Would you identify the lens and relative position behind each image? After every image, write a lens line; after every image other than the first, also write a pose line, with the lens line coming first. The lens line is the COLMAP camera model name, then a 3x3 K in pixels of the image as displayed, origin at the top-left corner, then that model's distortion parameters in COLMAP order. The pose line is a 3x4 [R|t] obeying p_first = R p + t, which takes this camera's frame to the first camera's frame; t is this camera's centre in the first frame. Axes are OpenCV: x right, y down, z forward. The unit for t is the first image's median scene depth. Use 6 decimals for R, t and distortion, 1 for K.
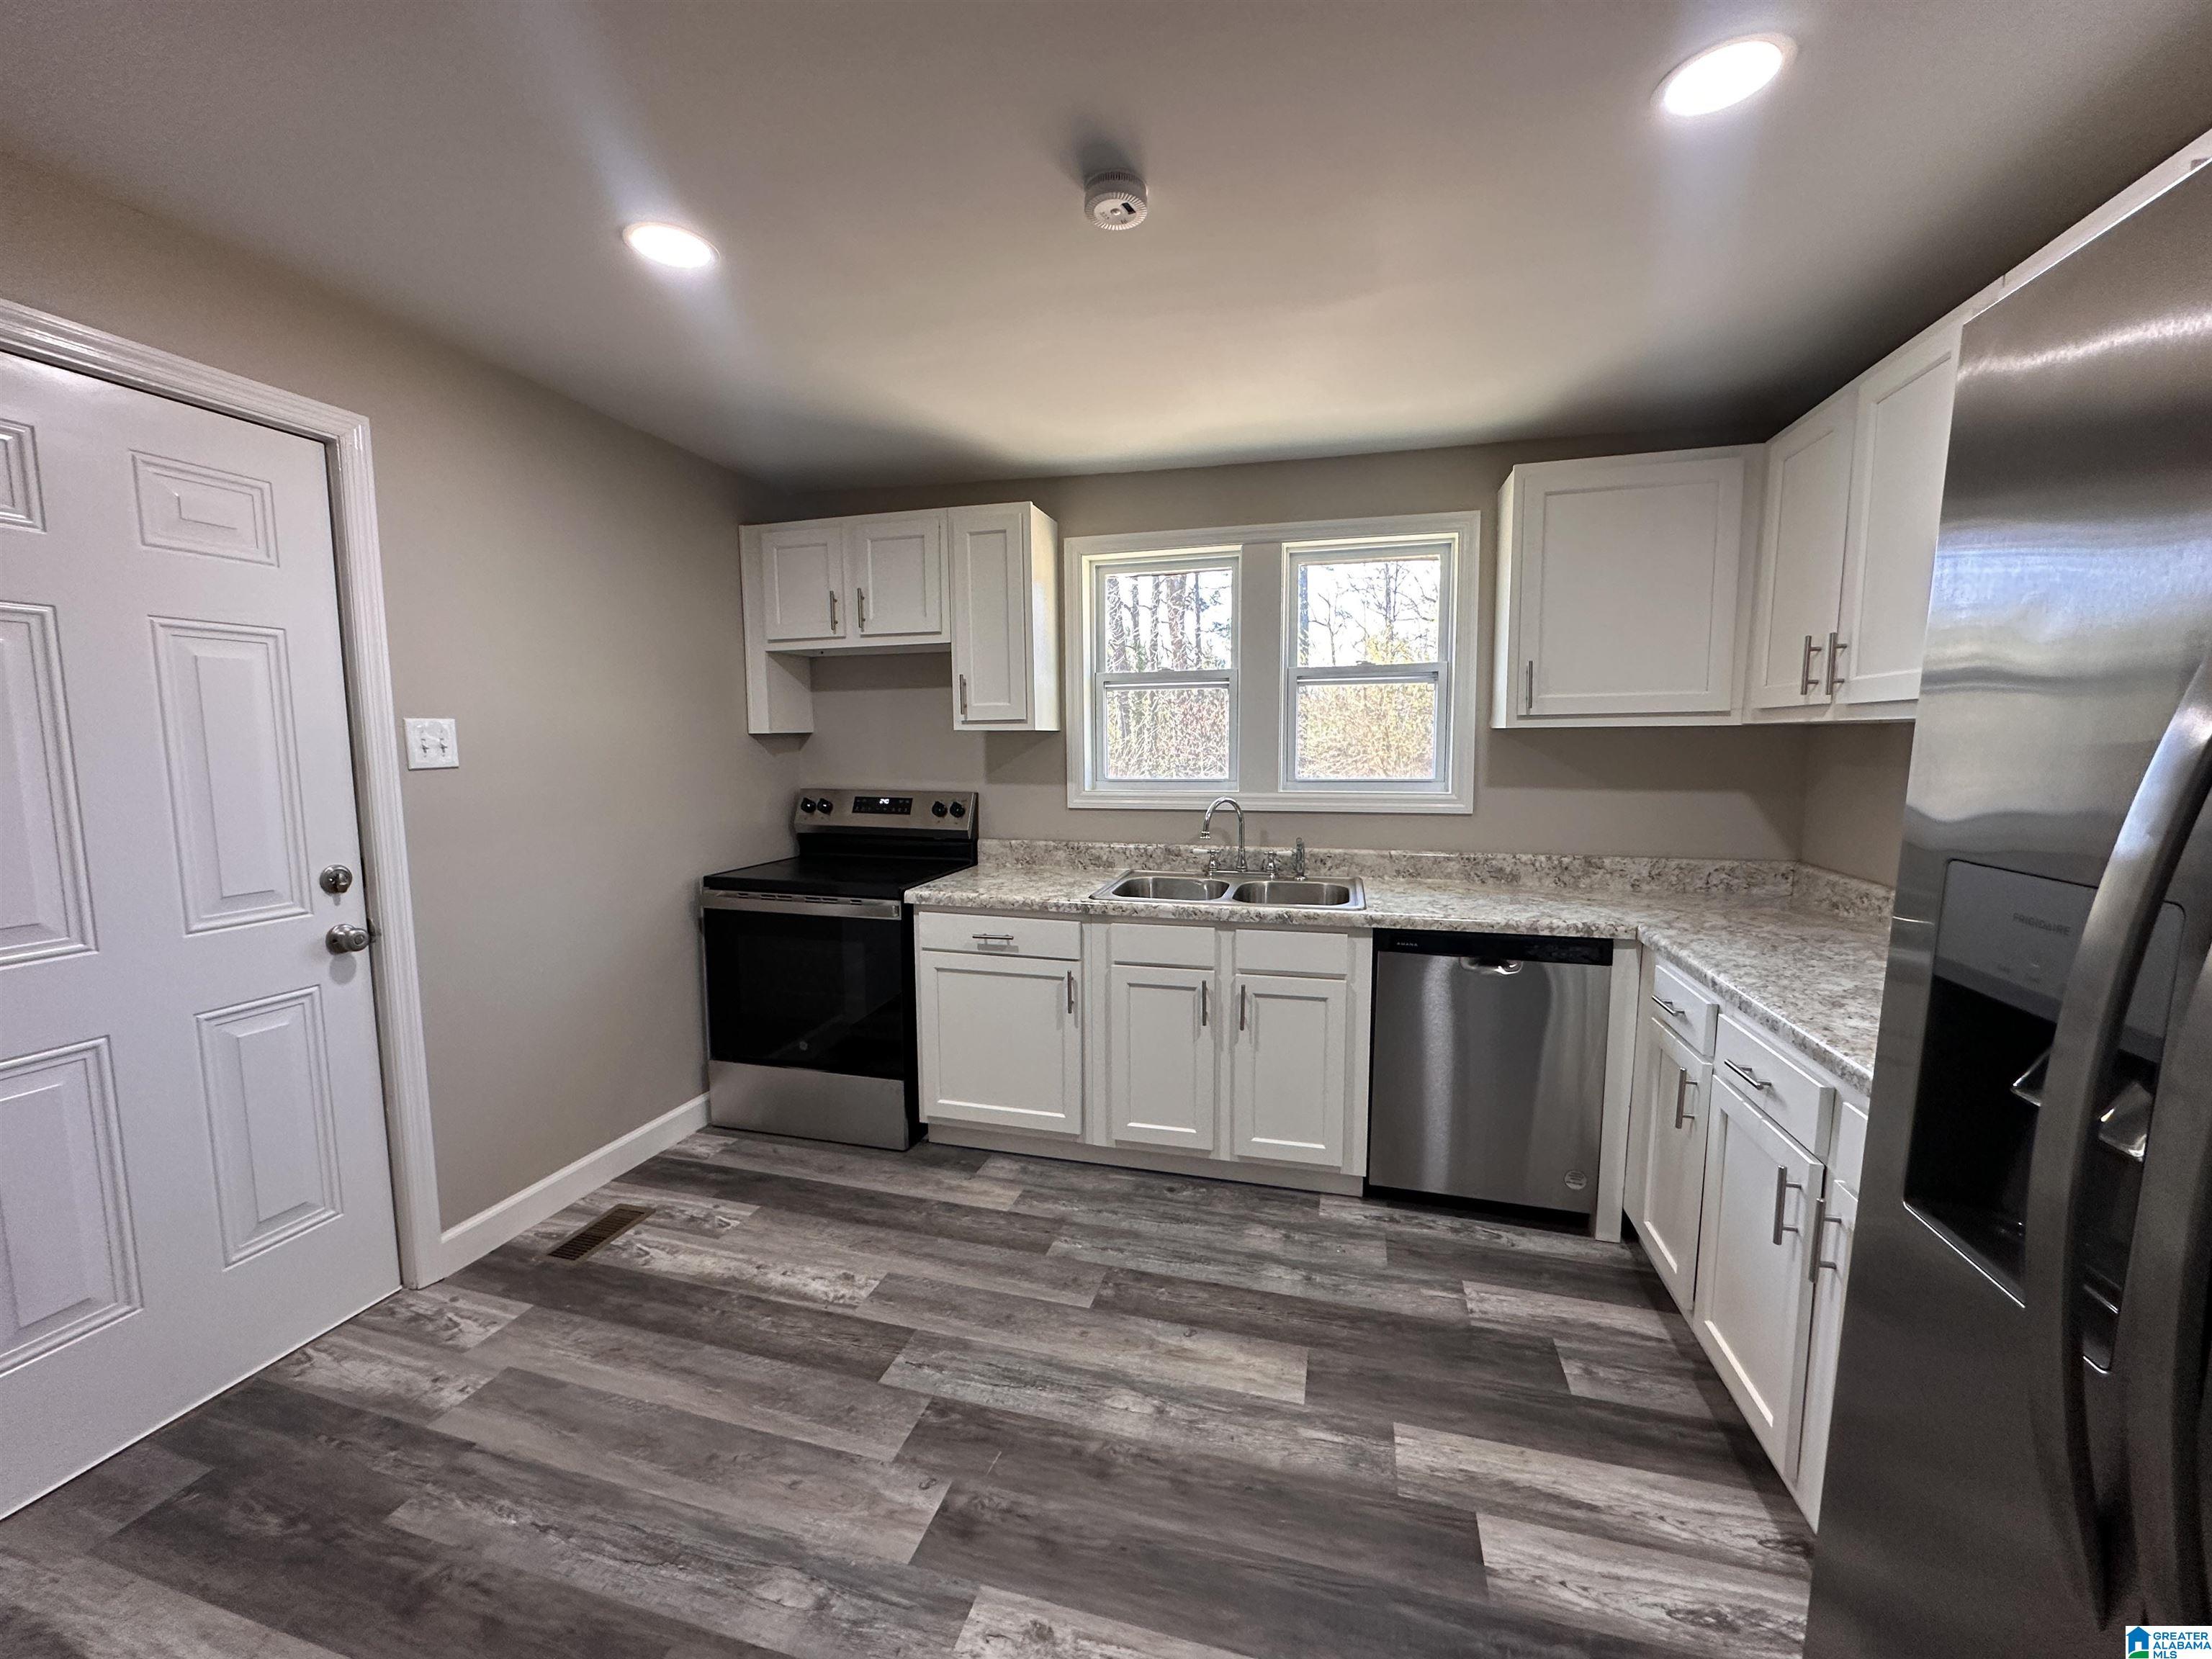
lens RADIAL K [[882.5, 0, 1106.0], [0, 882.5, 829.5], [0, 0, 1]] dist [-0.002856, 0.000607]
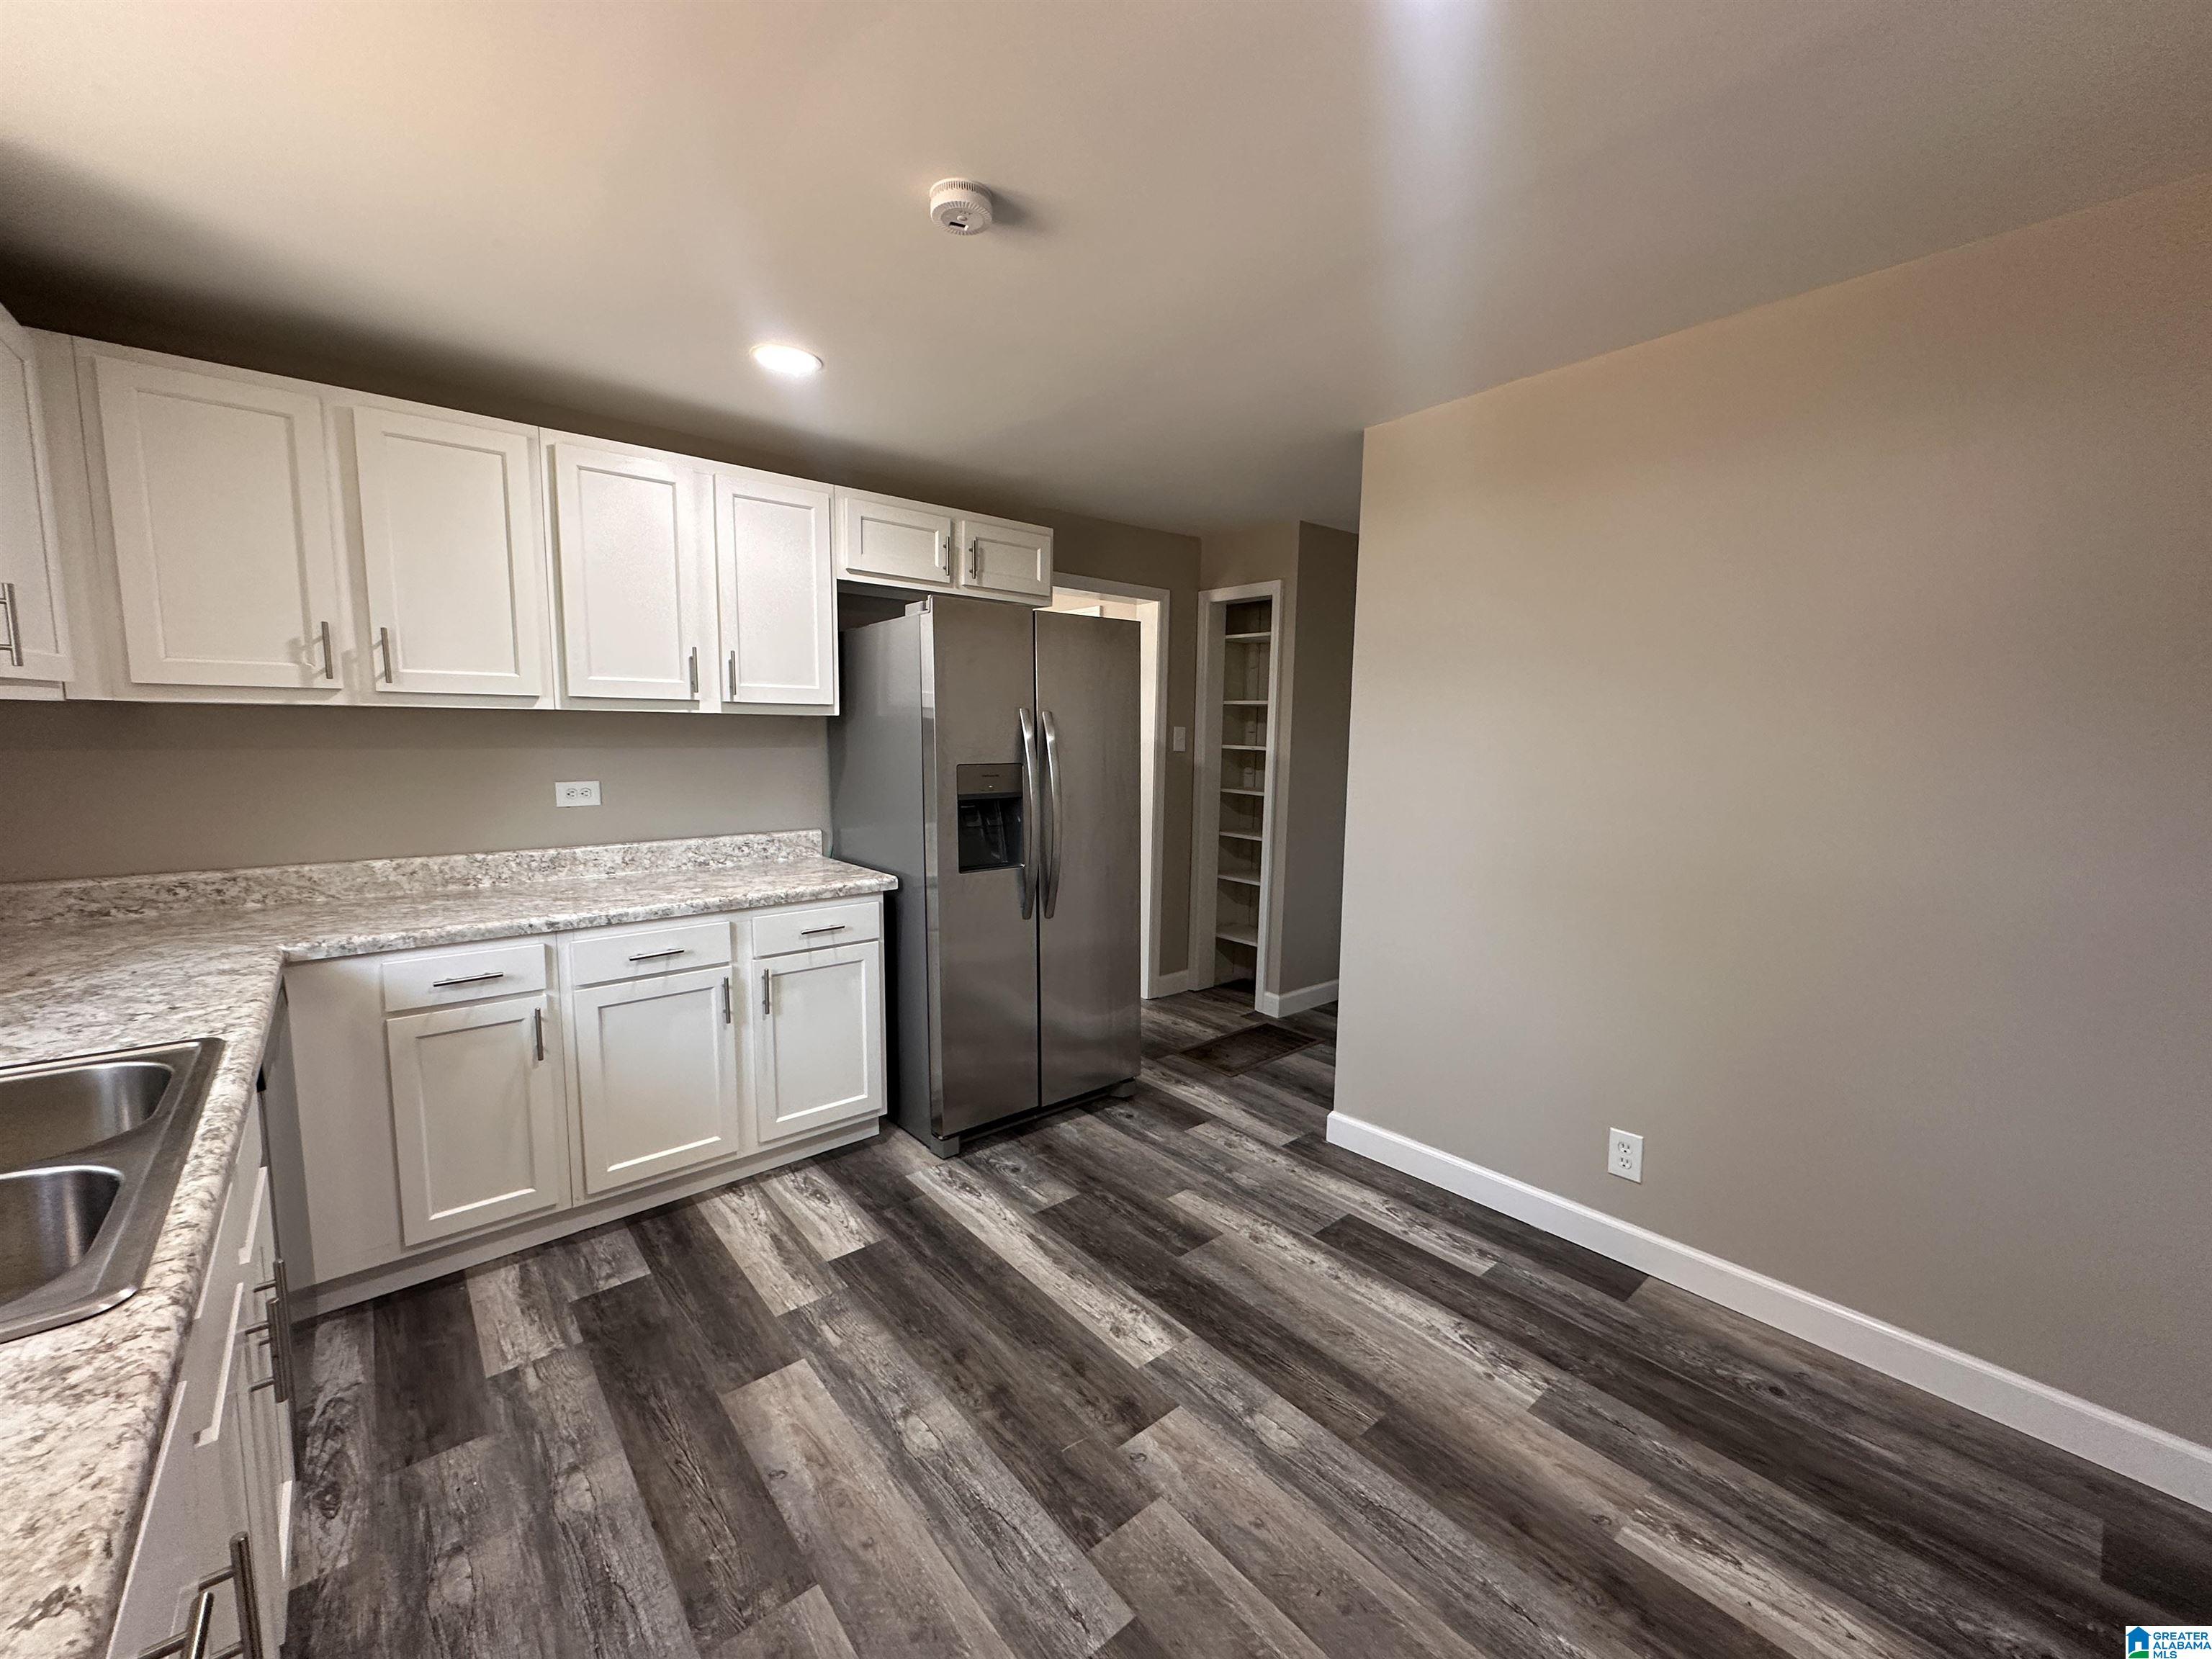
lens RADIAL K [[882.5, 0, 1106.0], [0, 882.5, 829.5], [0, 0, 1]] dist [-0.002856, 0.000607]
pose [[-0.825834, -0.074363, 0.558989, -0.640163], [0.046572, 0.978887, 0.199025, -0.168320], [-0.561987, 0.190395, -0.804935, 1.582324]]
